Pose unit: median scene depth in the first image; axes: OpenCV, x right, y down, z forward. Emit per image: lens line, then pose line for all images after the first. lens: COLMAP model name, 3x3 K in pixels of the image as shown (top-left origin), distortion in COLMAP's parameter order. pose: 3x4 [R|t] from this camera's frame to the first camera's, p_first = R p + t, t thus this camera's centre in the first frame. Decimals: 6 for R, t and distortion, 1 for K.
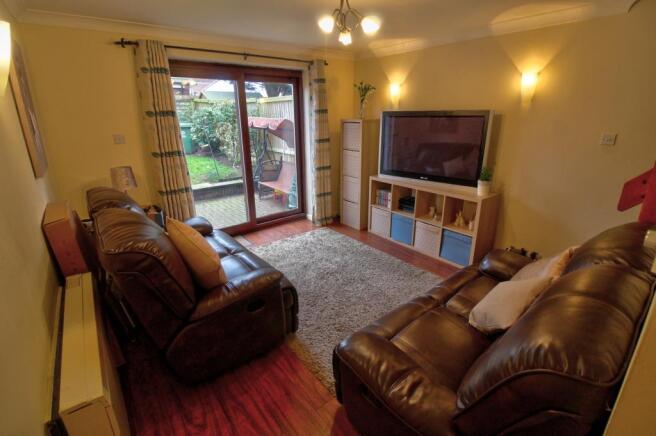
lens RADIAL K [[307.3, 0, 328.1], [0, 307.3, 208.9], [0, 0, 1]] dist [0.018920, -0.018602]
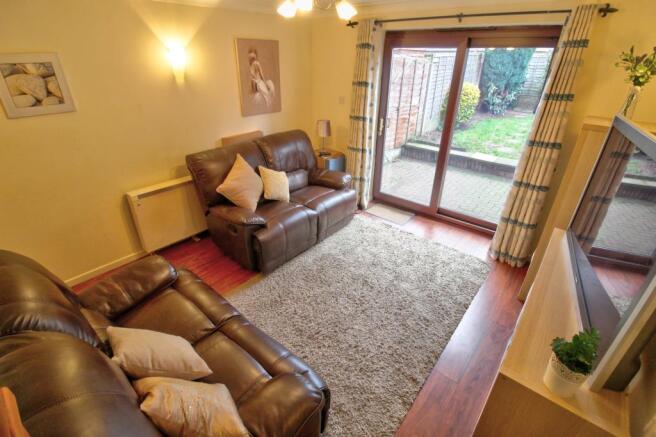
lens RADIAL K [[307.3, 0, 328.1], [0, 307.3, 209.4], [0, 0, 1]] dist [0.018920, -0.018602]
pose [[0.210212, 0.446197, -0.869896, 0.592990], [-0.307996, 0.874694, 0.374230, -0.247643], [0.927874, 0.189257, 0.321298, 0.505762]]
